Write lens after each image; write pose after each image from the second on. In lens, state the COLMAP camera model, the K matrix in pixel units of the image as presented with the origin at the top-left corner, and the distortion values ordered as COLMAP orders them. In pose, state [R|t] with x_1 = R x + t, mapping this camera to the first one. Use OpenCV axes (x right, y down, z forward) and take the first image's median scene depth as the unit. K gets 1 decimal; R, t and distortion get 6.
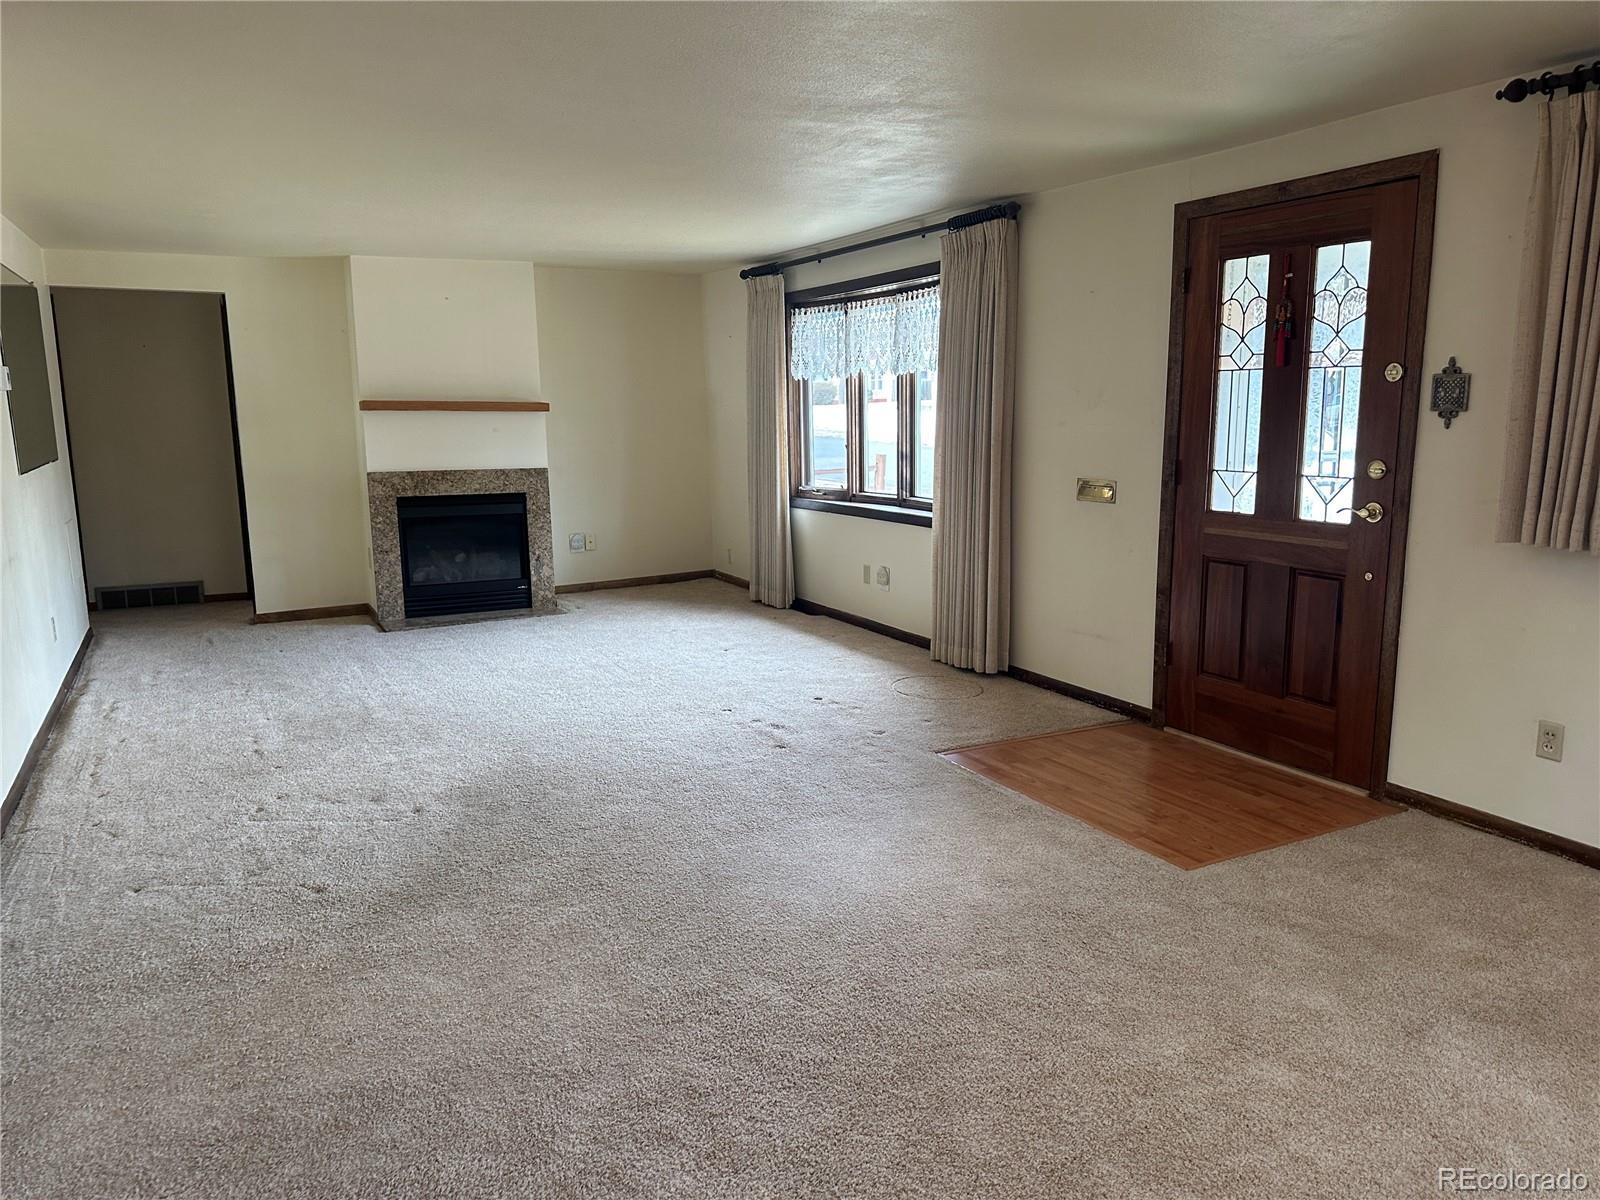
lens RADIAL K [[1142.1, 0, 800.0], [0, 1142.1, 600.0], [0, 0, 1]] dist [0.003793, 0.001464]
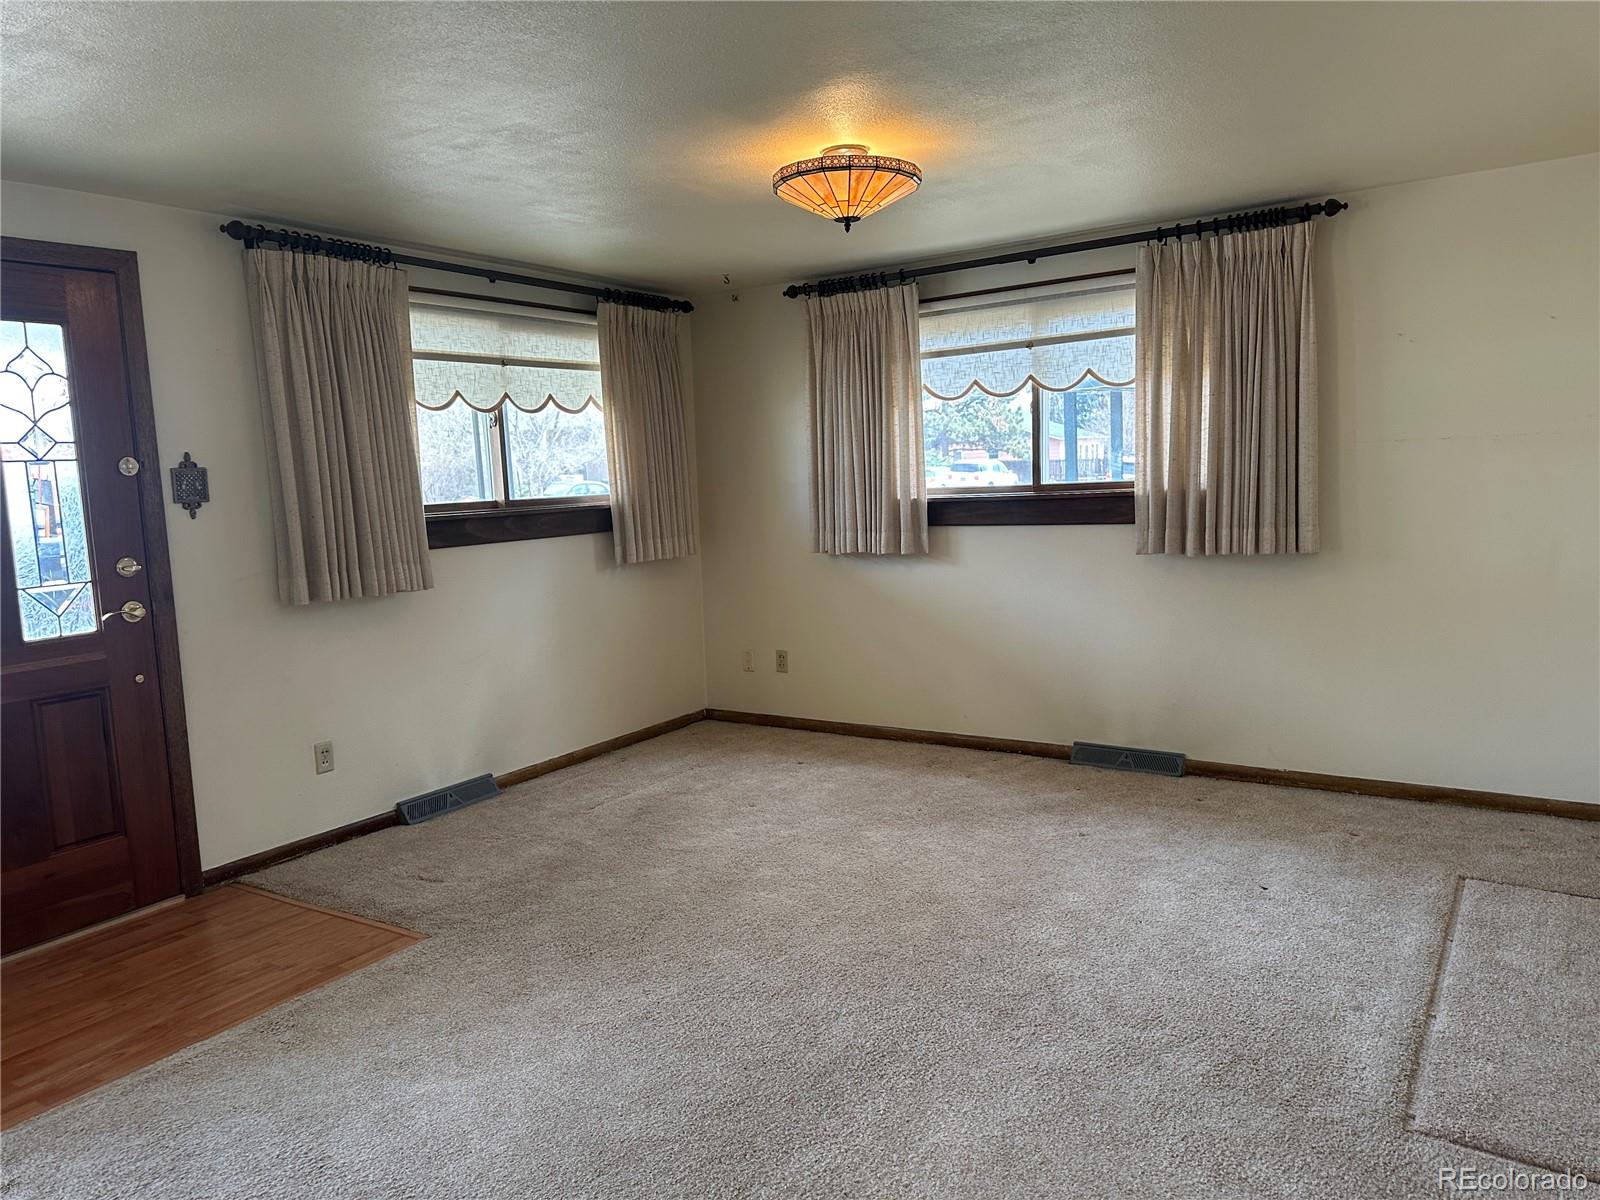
lens RADIAL K [[1115.2, 0, 800.0], [0, 1115.2, 600.0], [0, 0, 1]] dist [0.151079, -0.200774]
pose [[-0.475758, -0.076801, 0.876217, -0.594722], [0.197282, 0.961483, 0.191393, -0.158073], [-0.857166, 0.263918, -0.442282, 0.937507]]
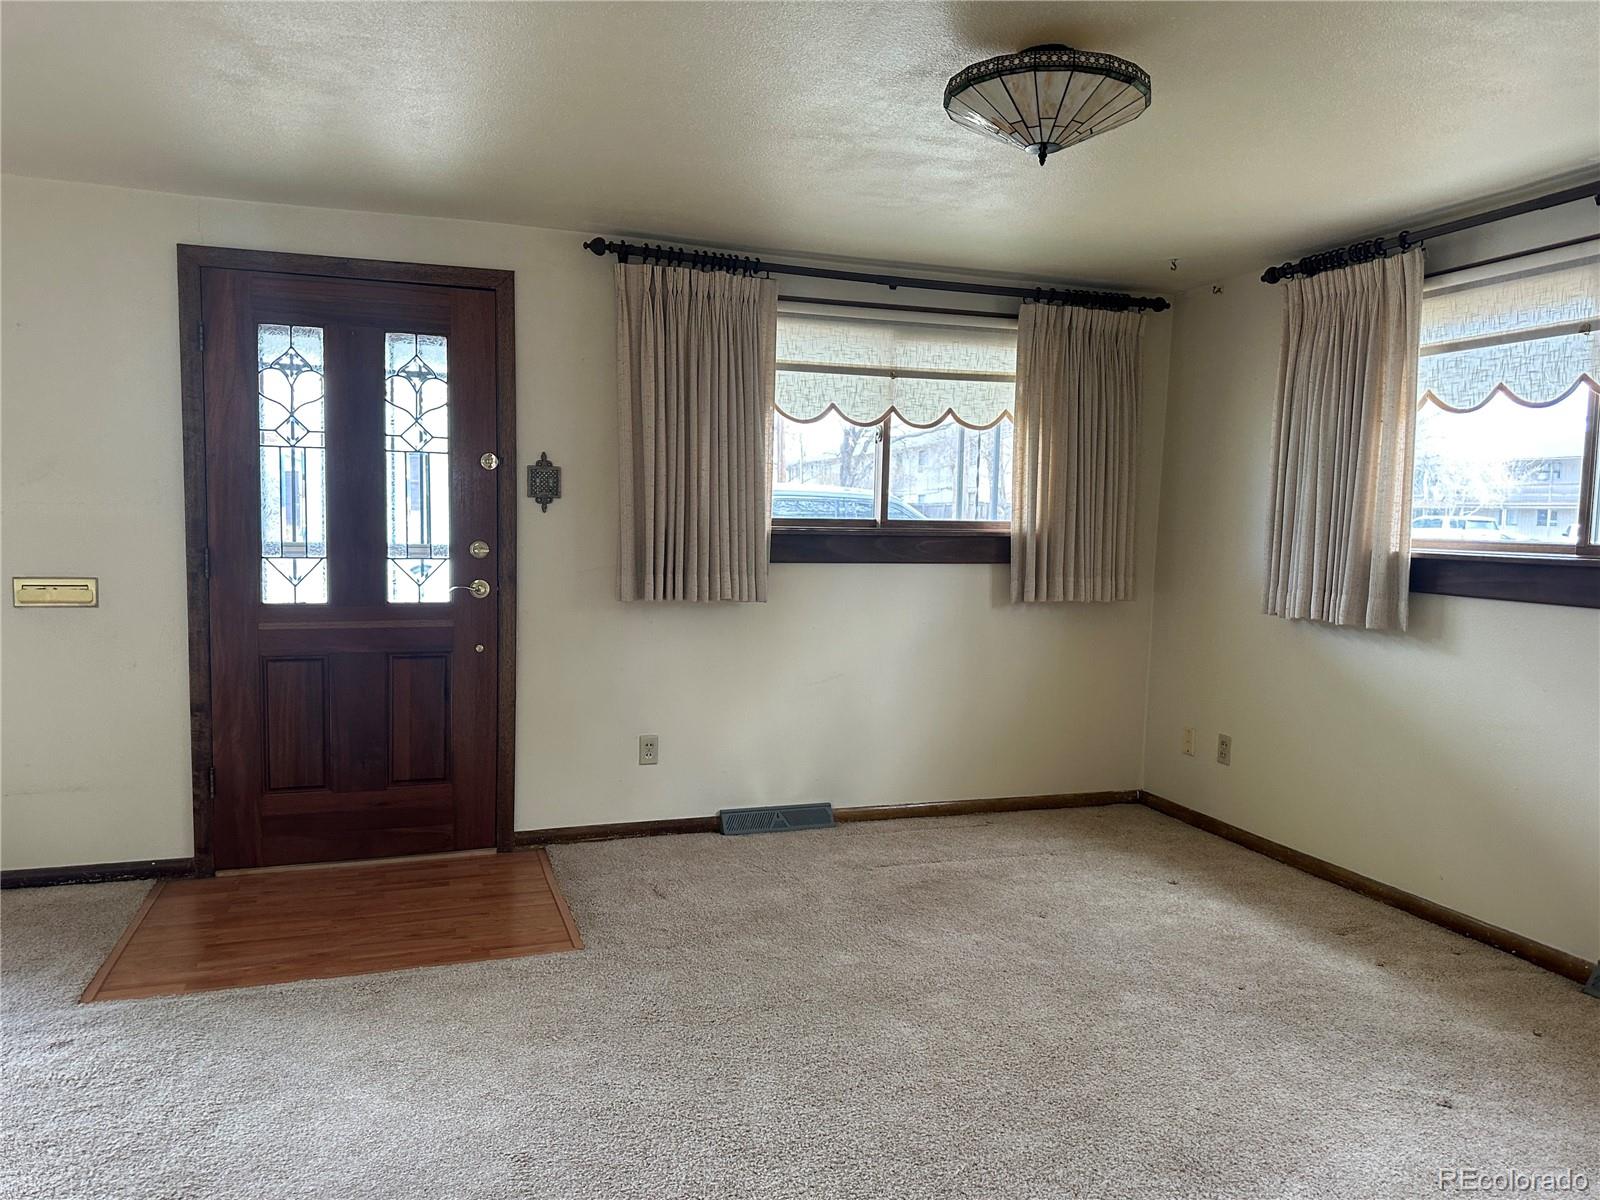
lens RADIAL K [[1115.2, 0, 800.0], [0, 1115.2, 600.0], [0, 0, 1]] dist [0.151079, -0.200774]
pose [[0.152534, -0.065017, 0.986157, -0.502122], [0.148810, 0.987968, 0.042119, -0.065506], [-0.977031, 0.140325, 0.160374, 0.530736]]
